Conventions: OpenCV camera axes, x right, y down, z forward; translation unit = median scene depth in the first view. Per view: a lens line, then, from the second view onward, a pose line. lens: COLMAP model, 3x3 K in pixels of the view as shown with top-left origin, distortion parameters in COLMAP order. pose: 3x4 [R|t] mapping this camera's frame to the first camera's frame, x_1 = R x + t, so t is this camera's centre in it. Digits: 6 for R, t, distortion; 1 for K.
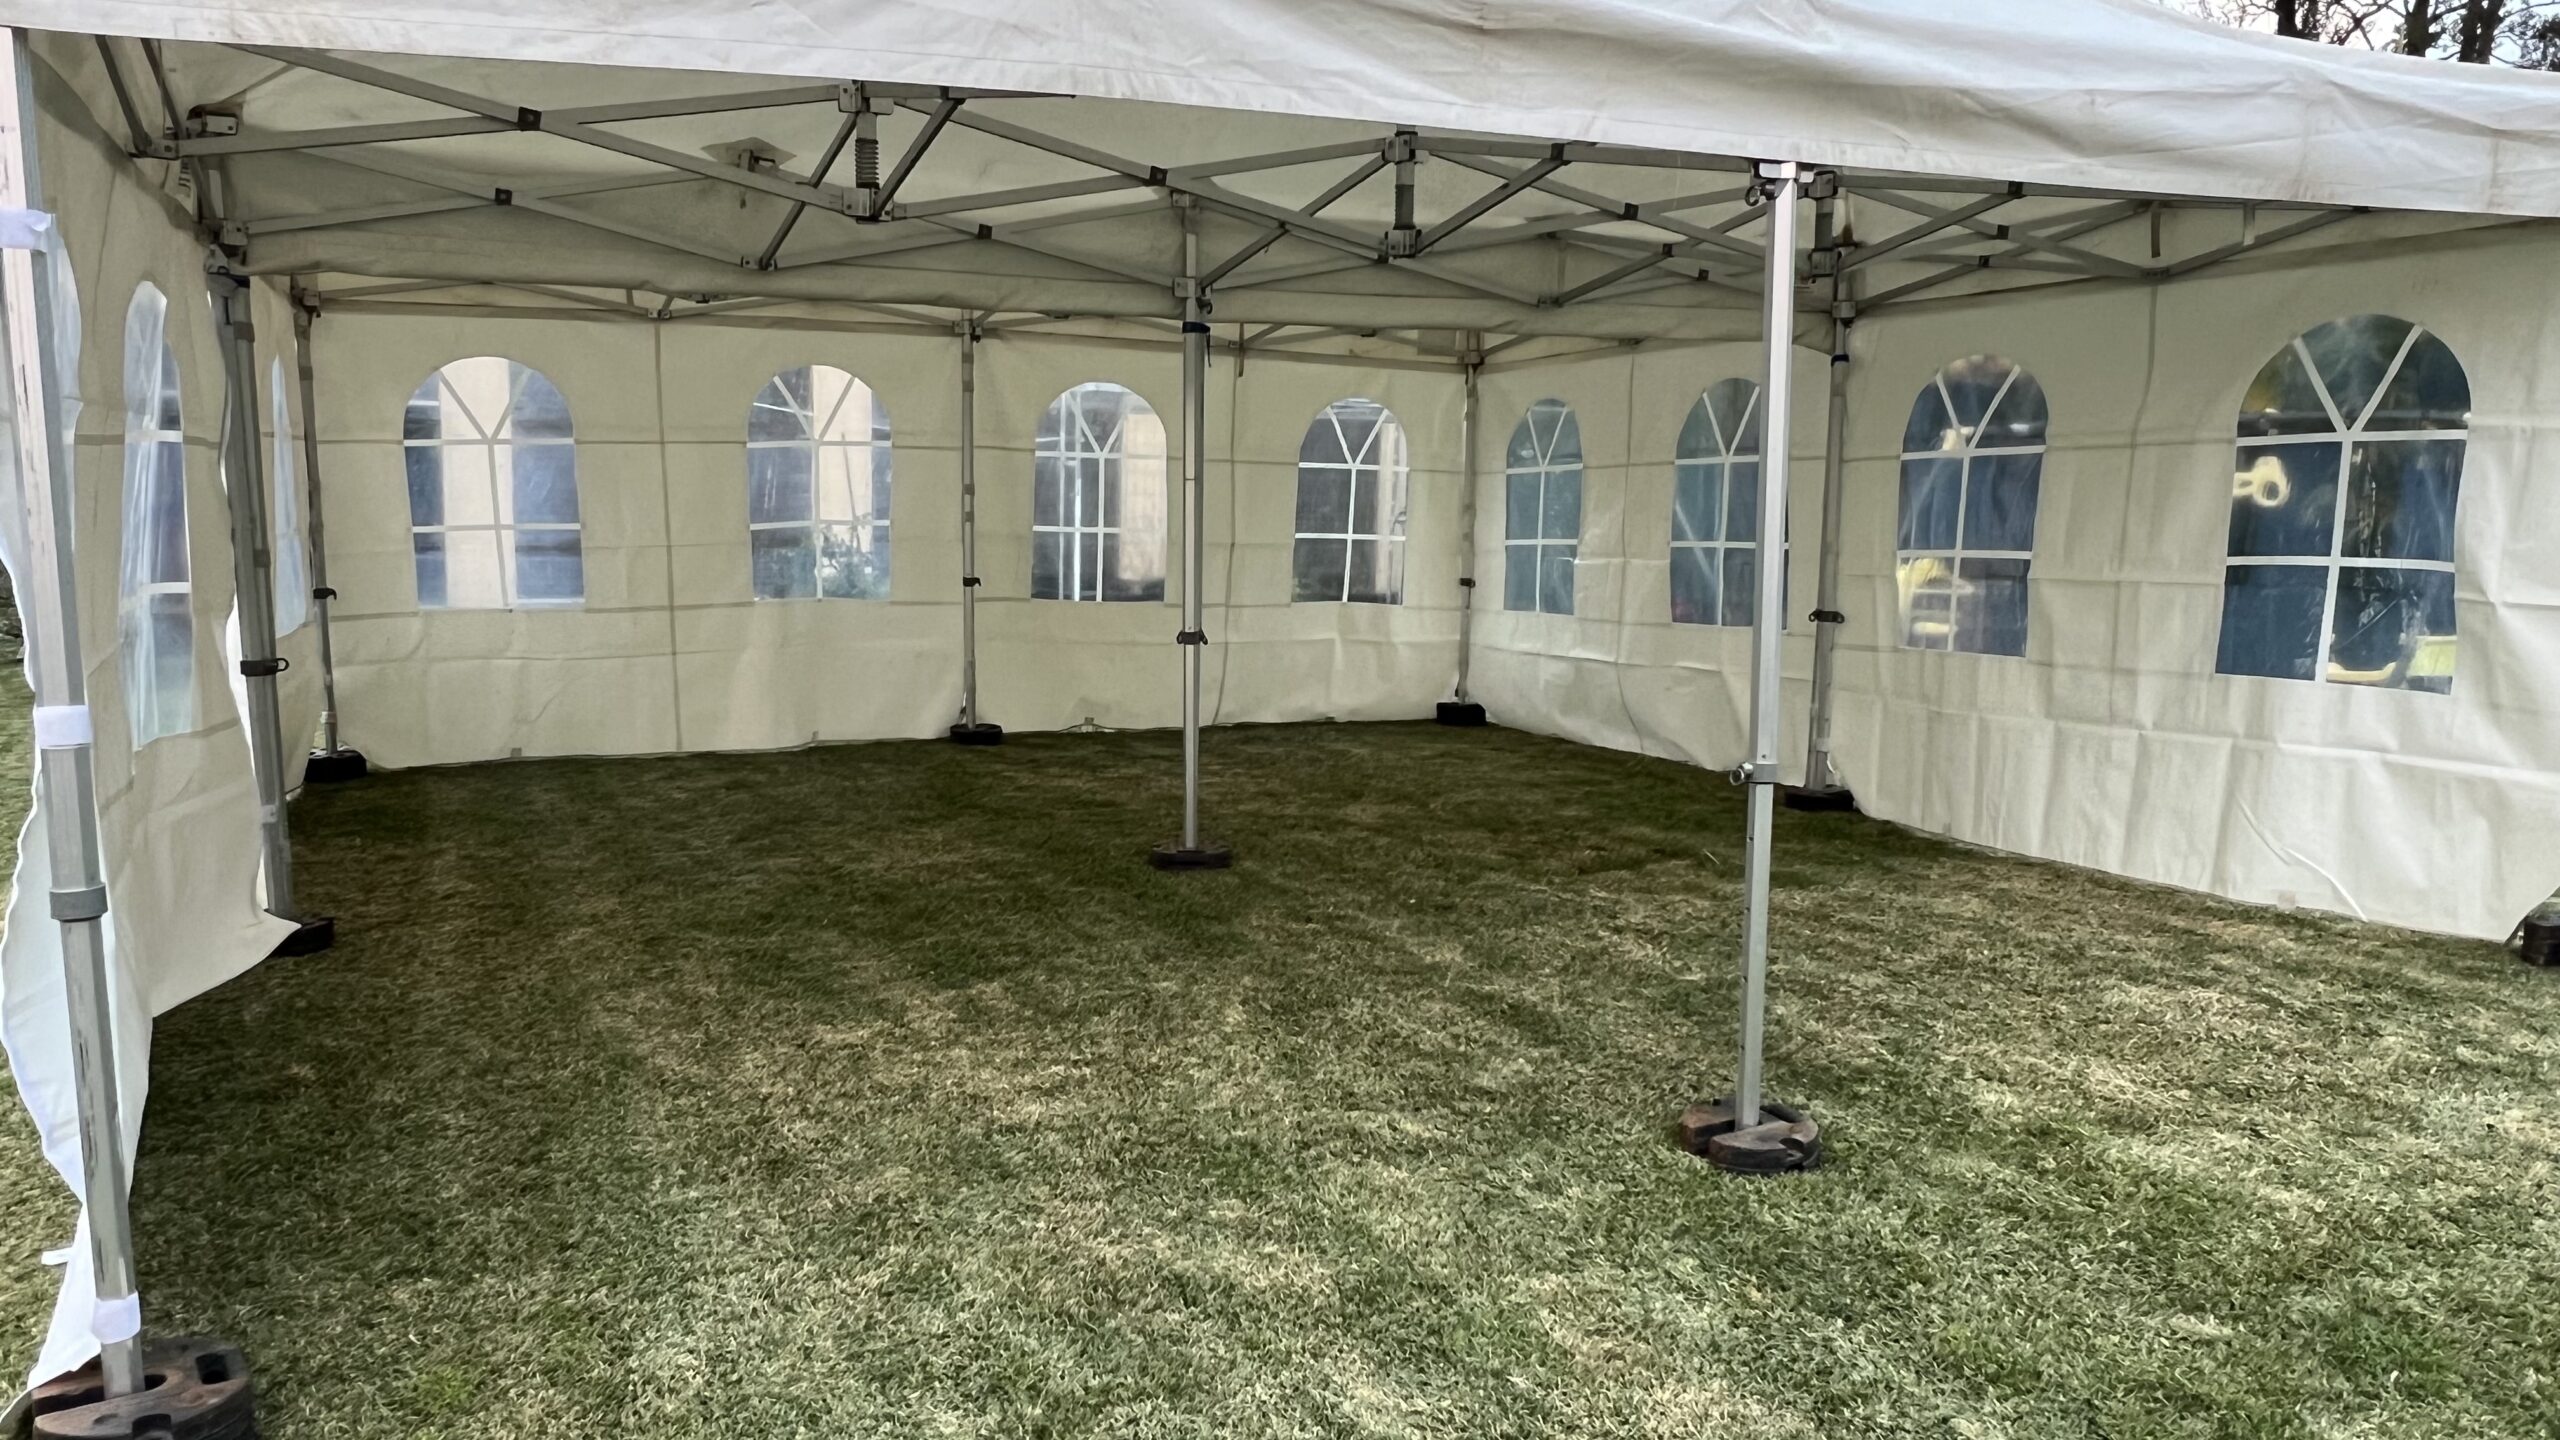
lens RADIAL K [[1764.9, 0, 1273.7], [0, 1764.9, 739.2], [0, 0, 1]] dist [0.003269, -0.004484]
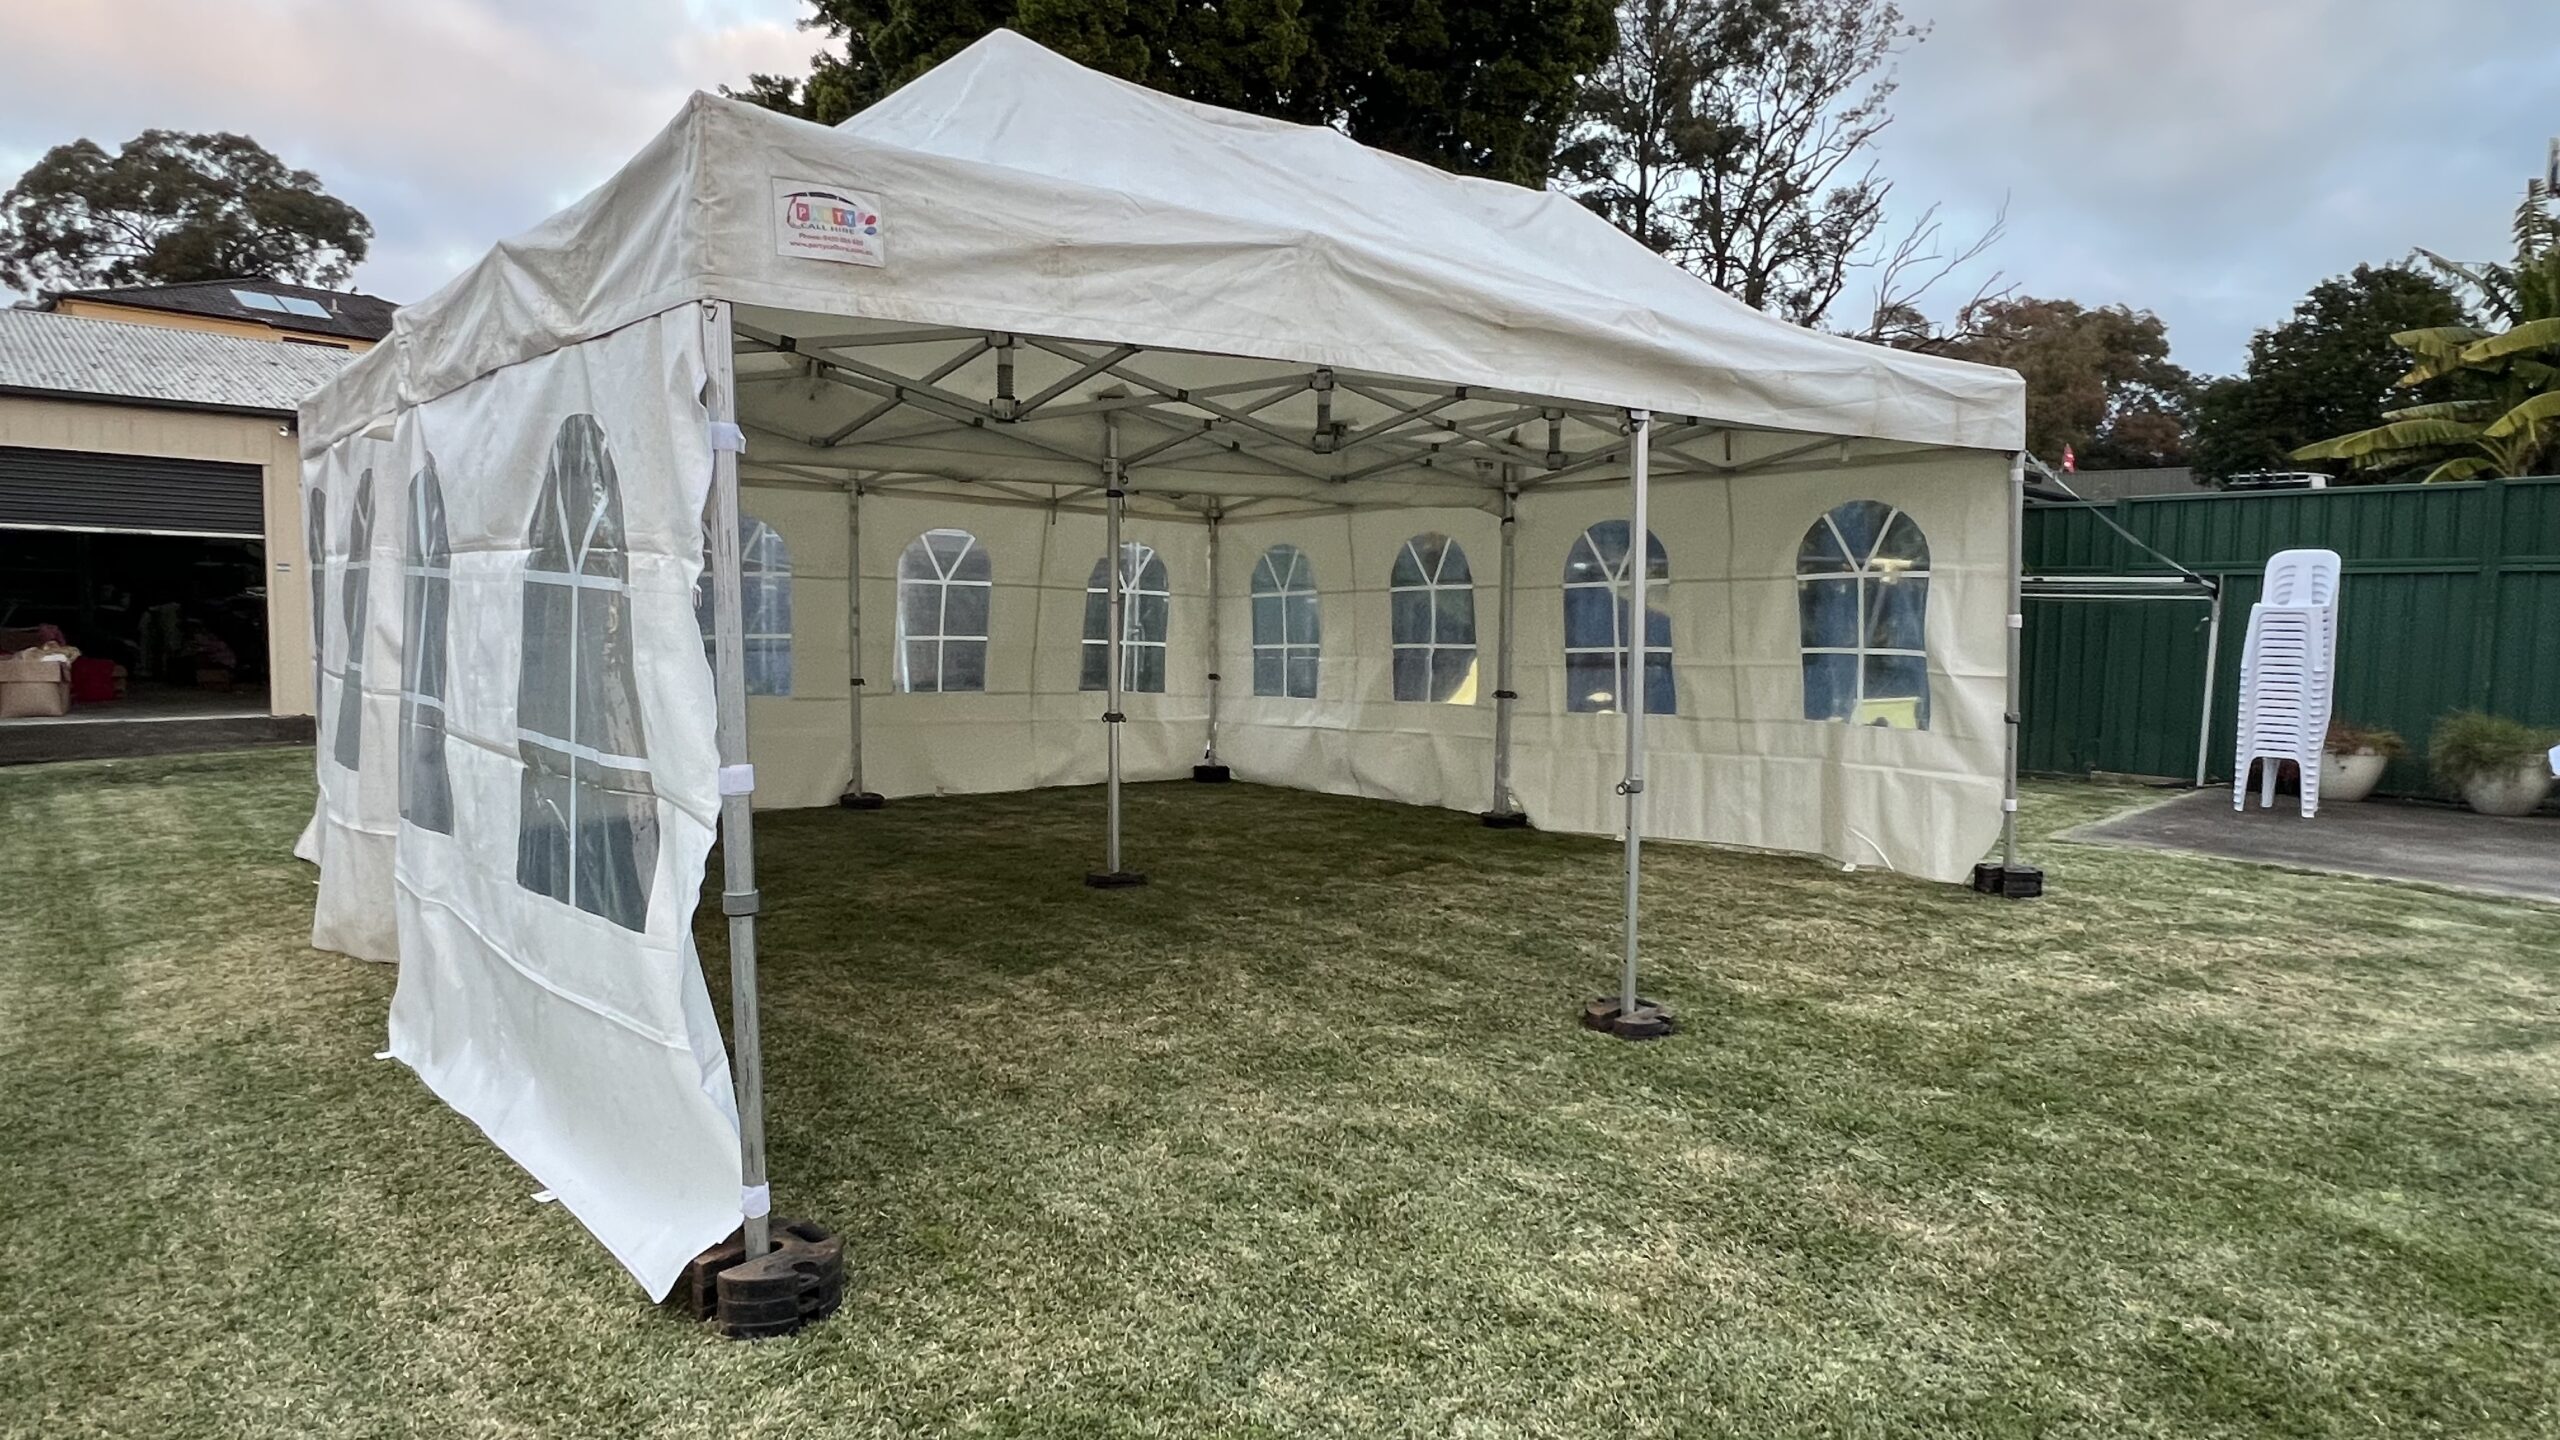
lens RADIAL K [[1404.6, 0, 1265.8], [0, 1404.6, 737.5], [0, 0, 1]] dist [0.002354, -0.002500]
pose [[0.965248, -0.027660, 0.259868, -0.287917], [0.040191, 0.998265, -0.043029, 0.012831], [-0.258227, 0.051978, 0.964685, -0.108082]]
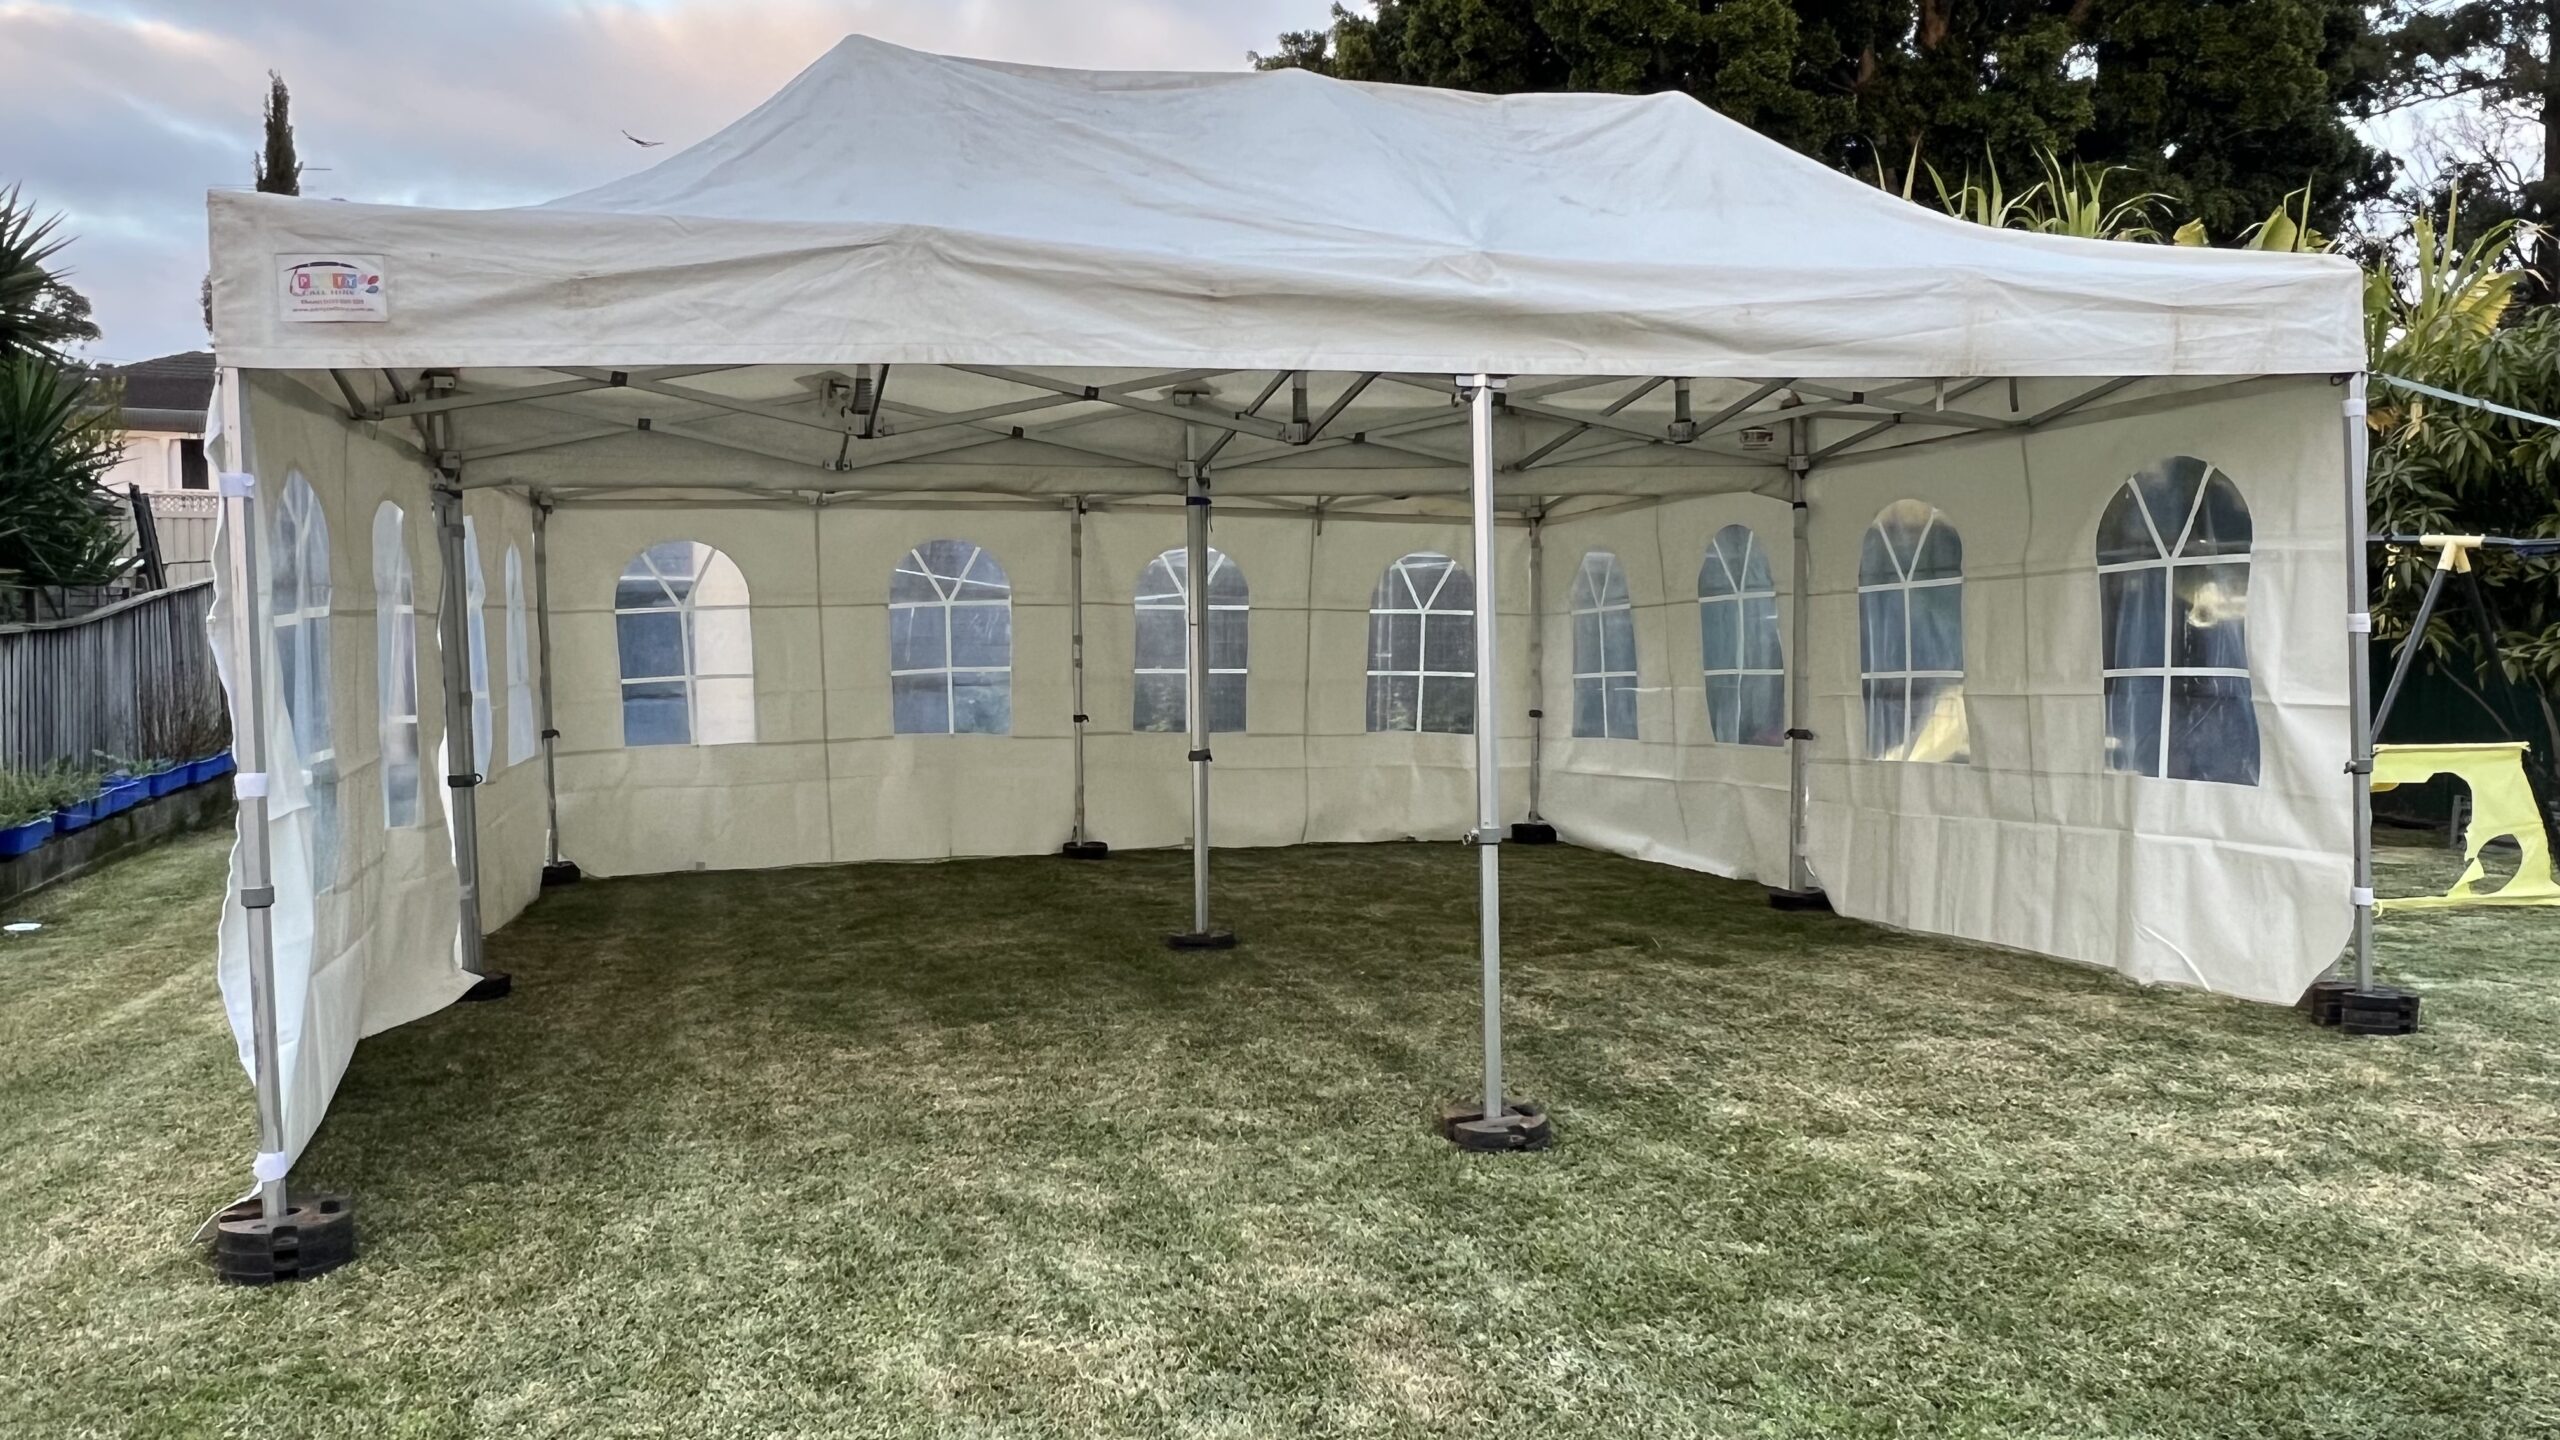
lens RADIAL K [[1764.9, 0, 1270.1], [0, 1764.9, 750.6], [0, 0, 1]] dist [0.003269, -0.004484]
pose [[0.988164, -0.012850, -0.152864, 0.244712], [0.000700, 0.996853, -0.079272, 0.045221], [0.153402, 0.078226, 0.985063, -0.229463]]
